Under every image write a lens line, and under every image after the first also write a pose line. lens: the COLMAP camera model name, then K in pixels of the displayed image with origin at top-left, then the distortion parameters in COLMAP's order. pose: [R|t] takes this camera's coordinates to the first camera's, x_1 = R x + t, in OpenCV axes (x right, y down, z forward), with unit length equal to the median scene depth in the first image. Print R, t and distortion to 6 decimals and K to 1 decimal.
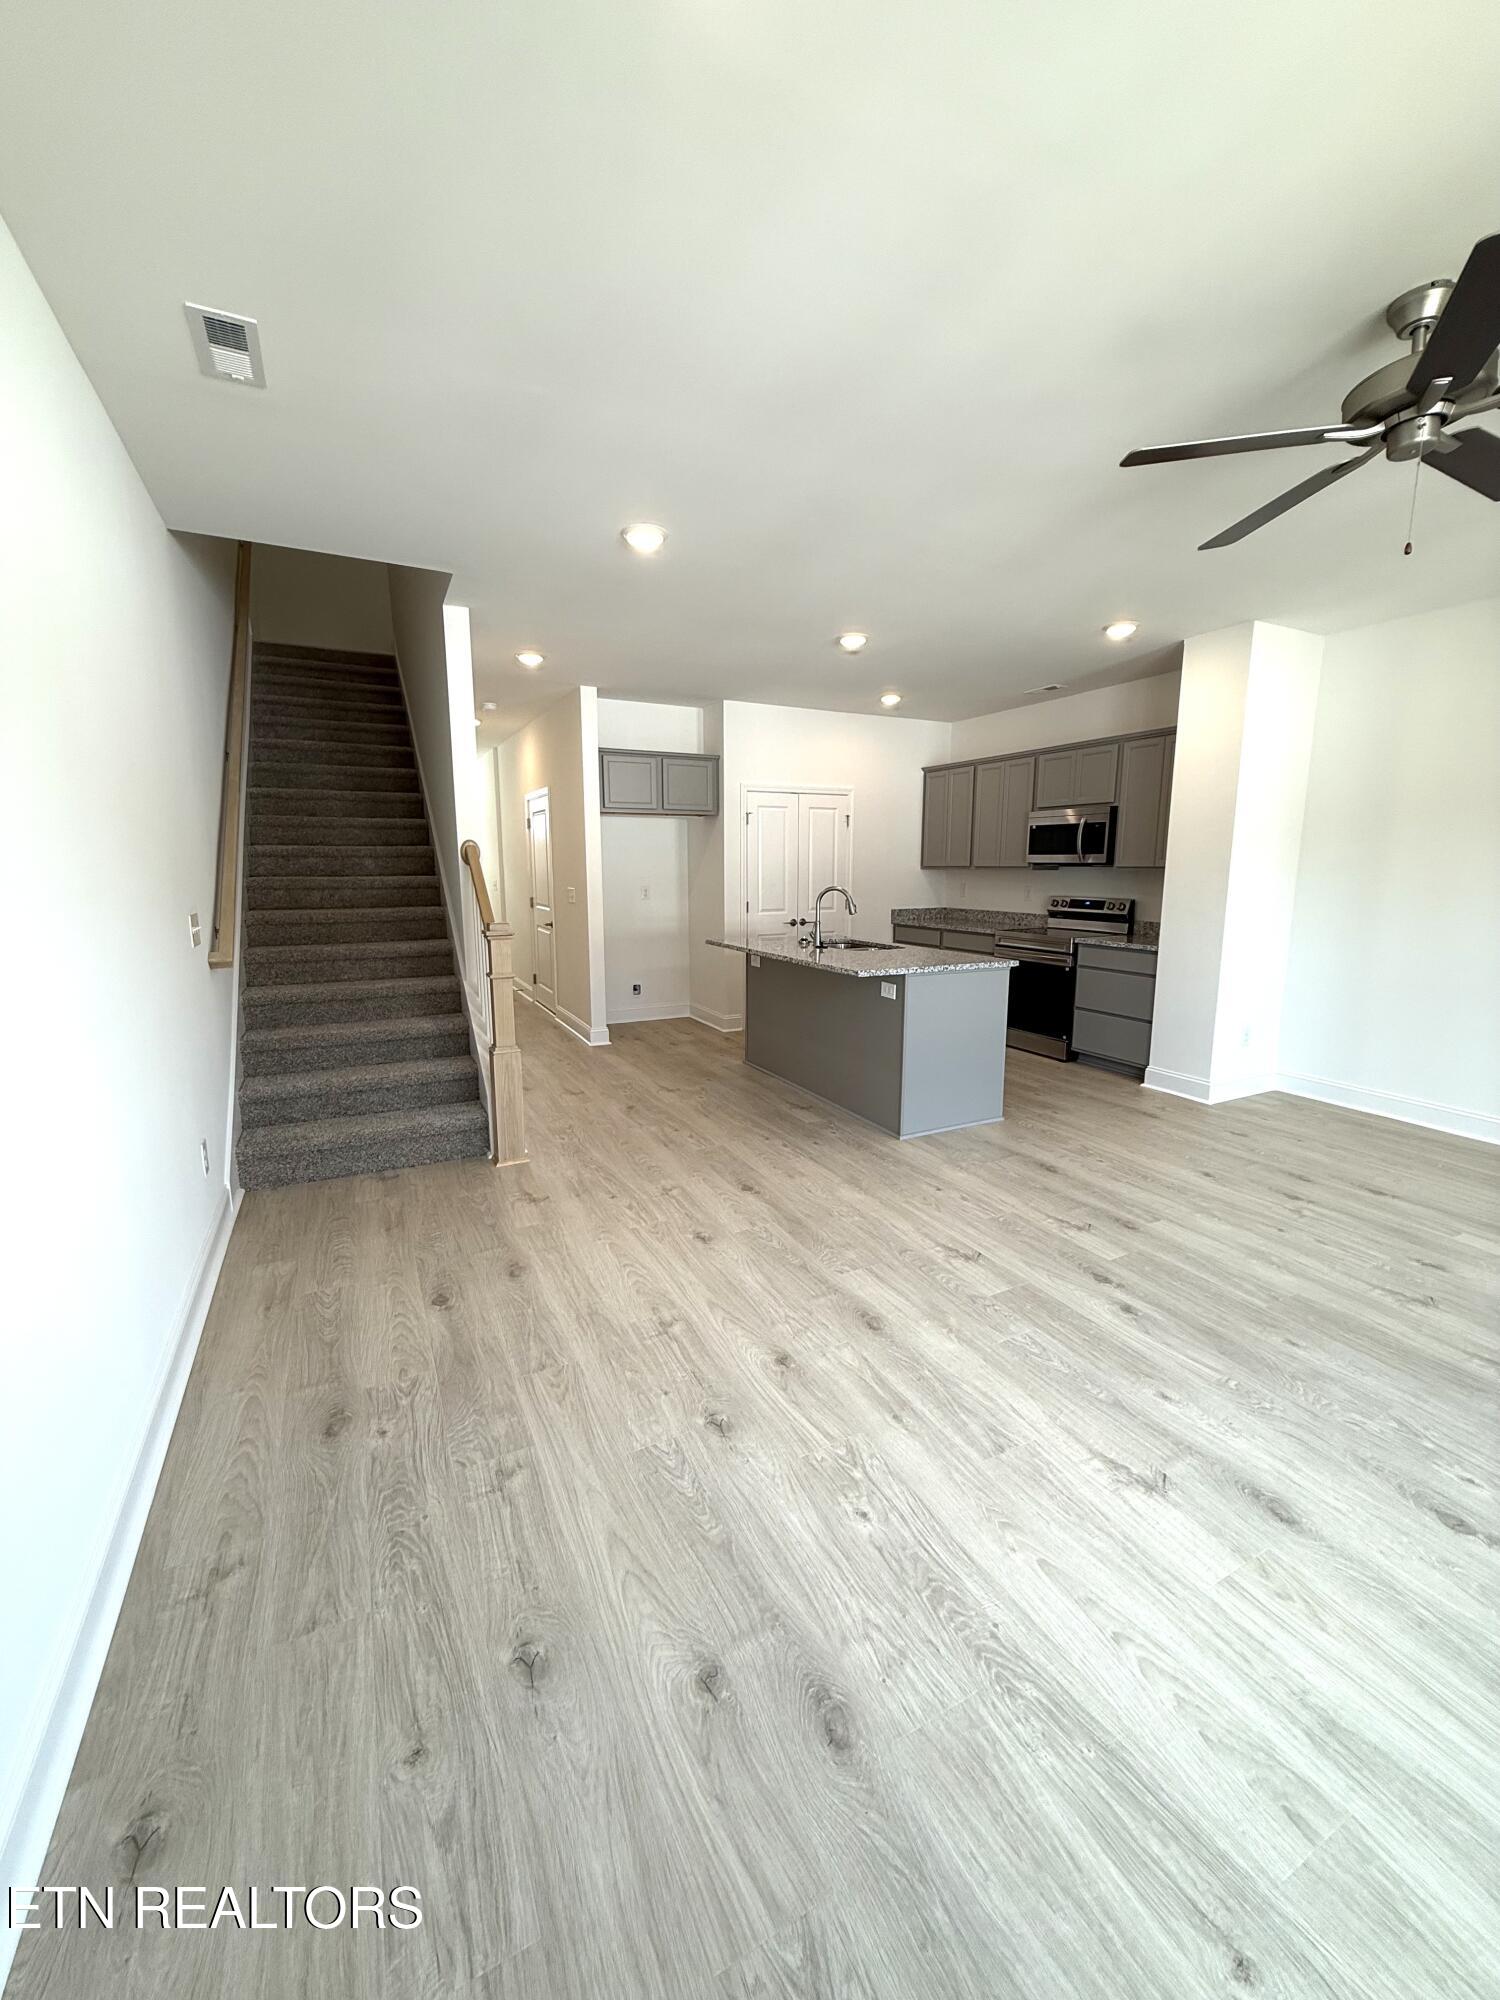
lens RADIAL K [[797.8, 0, 758.2], [0, 797.8, 1004.1], [0, 0, 1]] dist [0.001926, -0.000242]
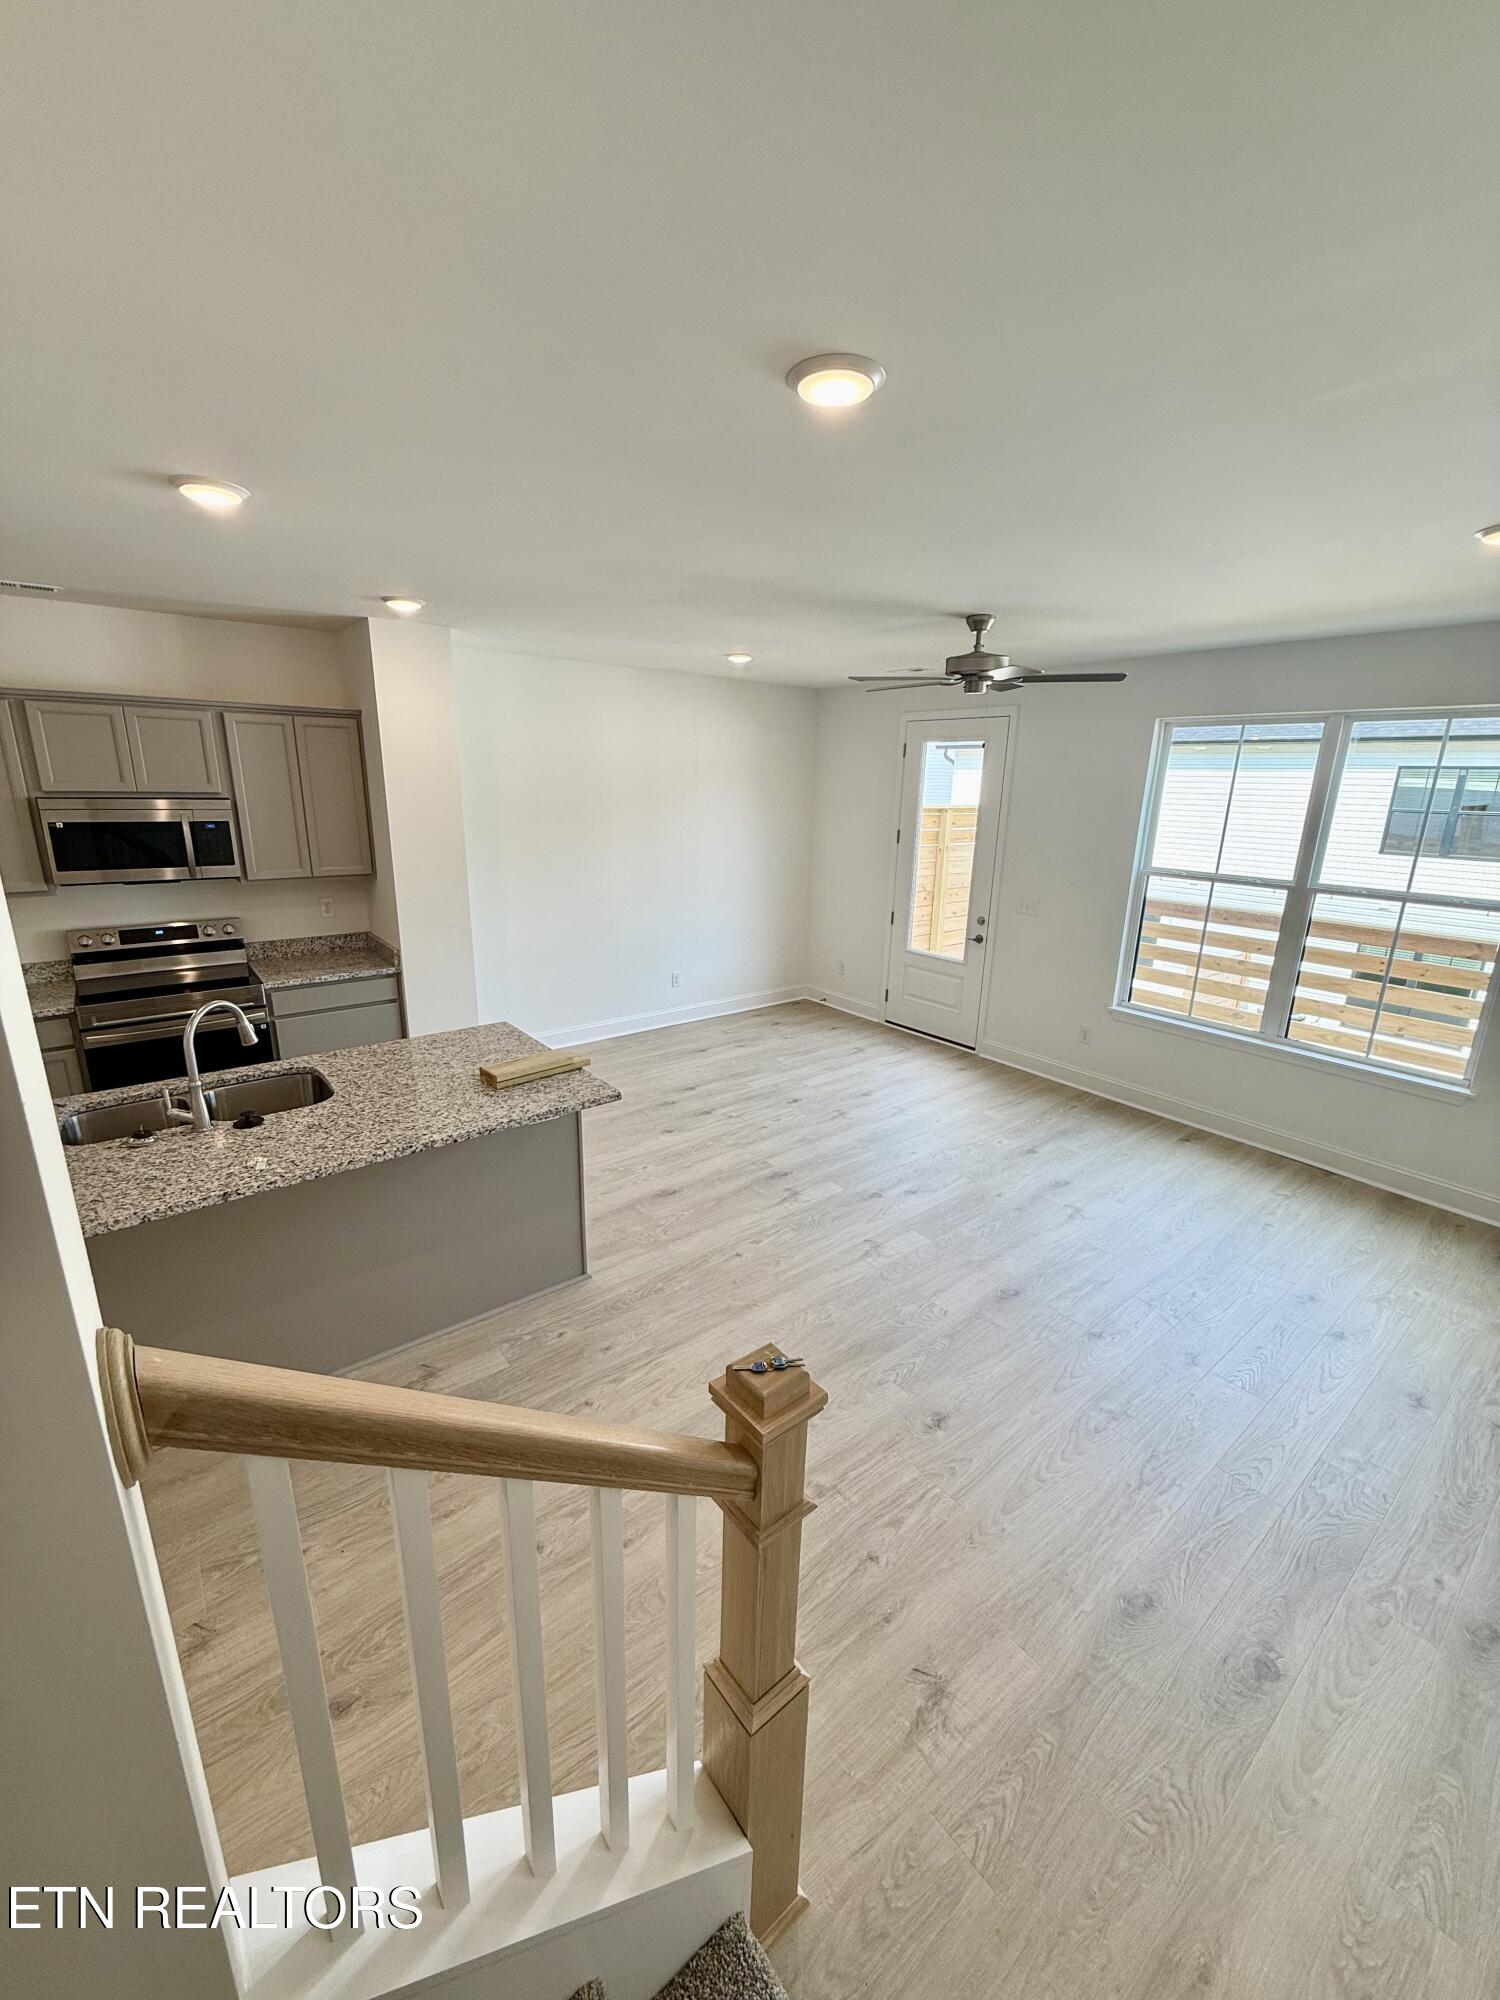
lens RADIAL K [[797.8, 0, 754.9], [0, 797.8, 995.1], [0, 0, 1]] dist [0.001926, -0.000242]
pose [[-0.201841, -0.260458, 0.944152, -0.682090], [0.145594, 0.945302, 0.291900, -0.386630], [-0.968536, 0.196380, -0.152879, 1.190016]]
